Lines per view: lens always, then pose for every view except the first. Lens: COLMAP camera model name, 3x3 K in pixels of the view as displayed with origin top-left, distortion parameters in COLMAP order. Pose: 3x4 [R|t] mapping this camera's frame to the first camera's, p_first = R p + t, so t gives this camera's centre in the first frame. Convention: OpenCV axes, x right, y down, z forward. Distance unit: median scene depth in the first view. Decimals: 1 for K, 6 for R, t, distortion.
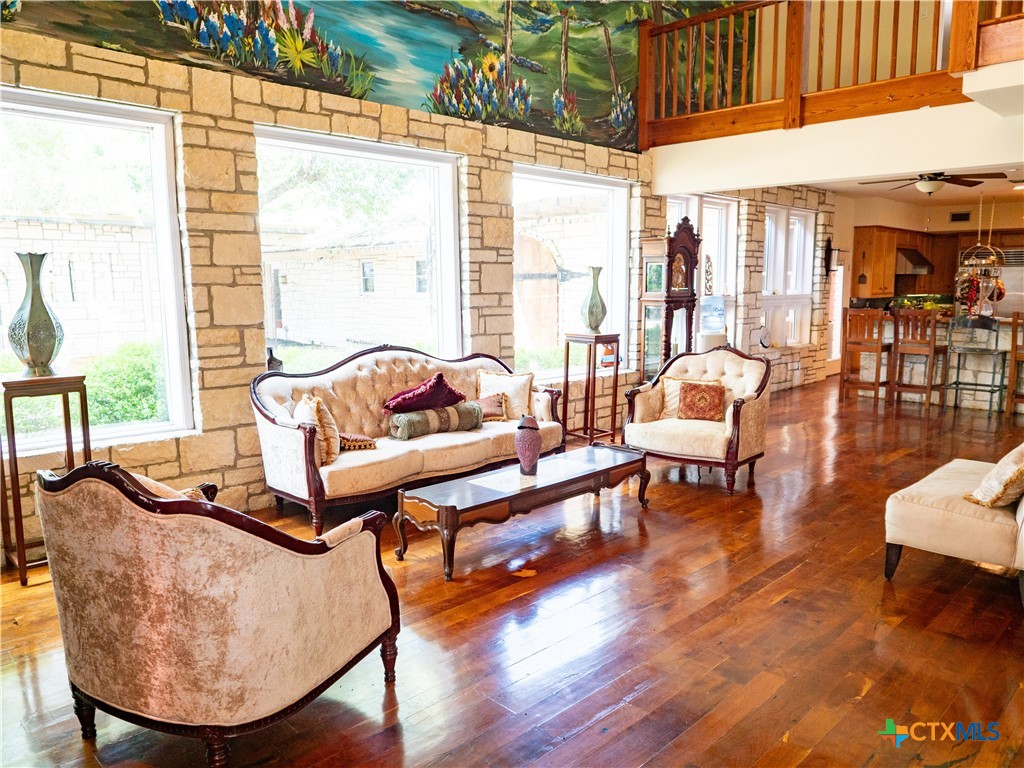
lens RADIAL K [[739.4, 0, 508.8], [0, 739.4, 385.0], [0, 0, 1]] dist [-0.020330, 0.005016]
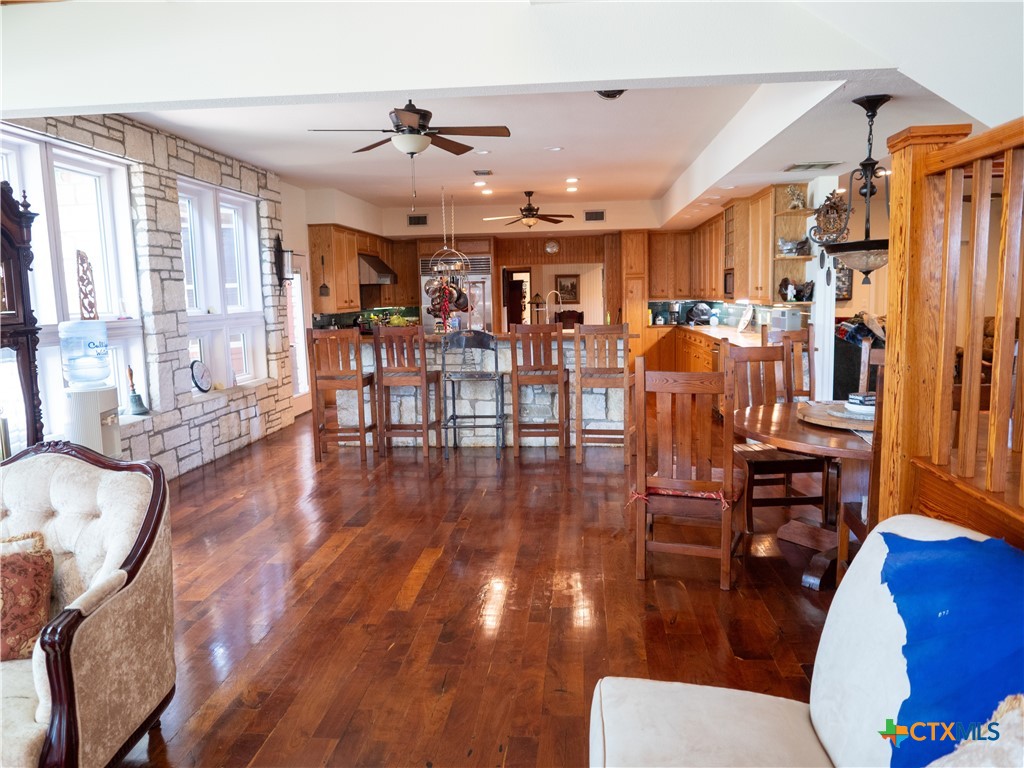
lens RADIAL K [[739.4, 0, 509.7], [0, 739.4, 386.1], [0, 0, 1]] dist [-0.020330, 0.005016]
pose [[0.767039, -0.095415, 0.634465, 0.196366], [0.109994, 0.993796, 0.016475, -0.053320], [-0.632101, 0.057150, 0.772776, 0.437785]]
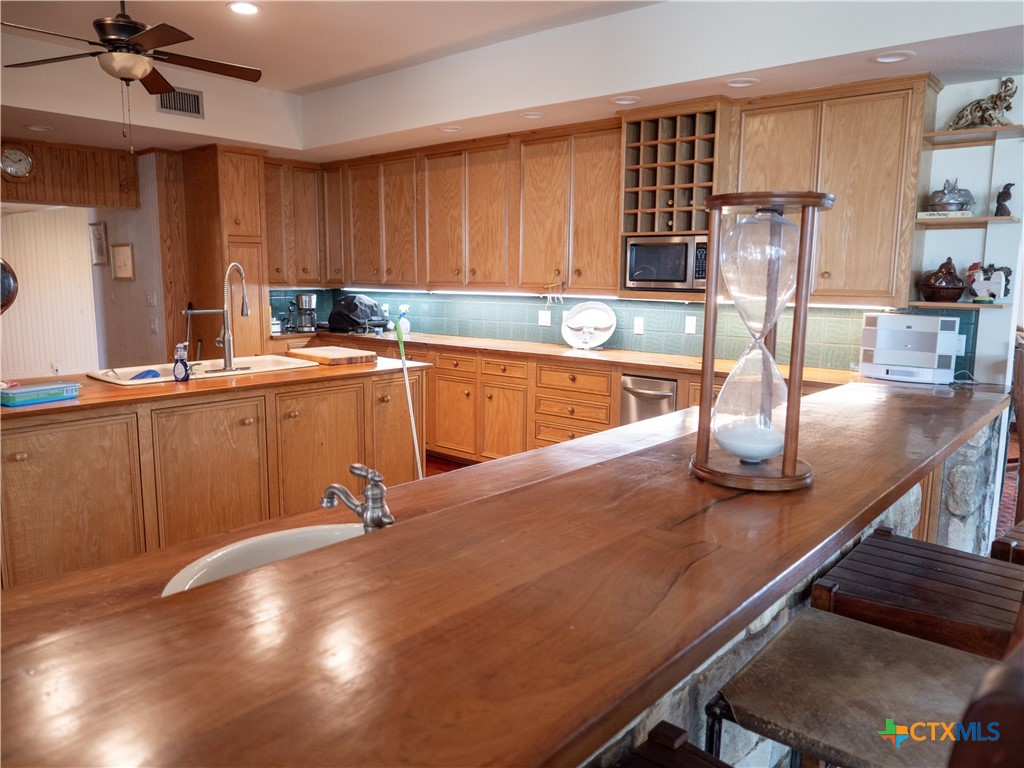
lens RADIAL K [[739.4, 0, 512.0], [0, 739.4, 387.1], [0, 0, 1]] dist [-0.020330, 0.005016]
pose [[-0.077594, -0.150783, 0.985517, 0.610993], [0.128693, 0.978713, 0.159875, -0.171635], [-0.988644, 0.139234, -0.056537, 1.299075]]
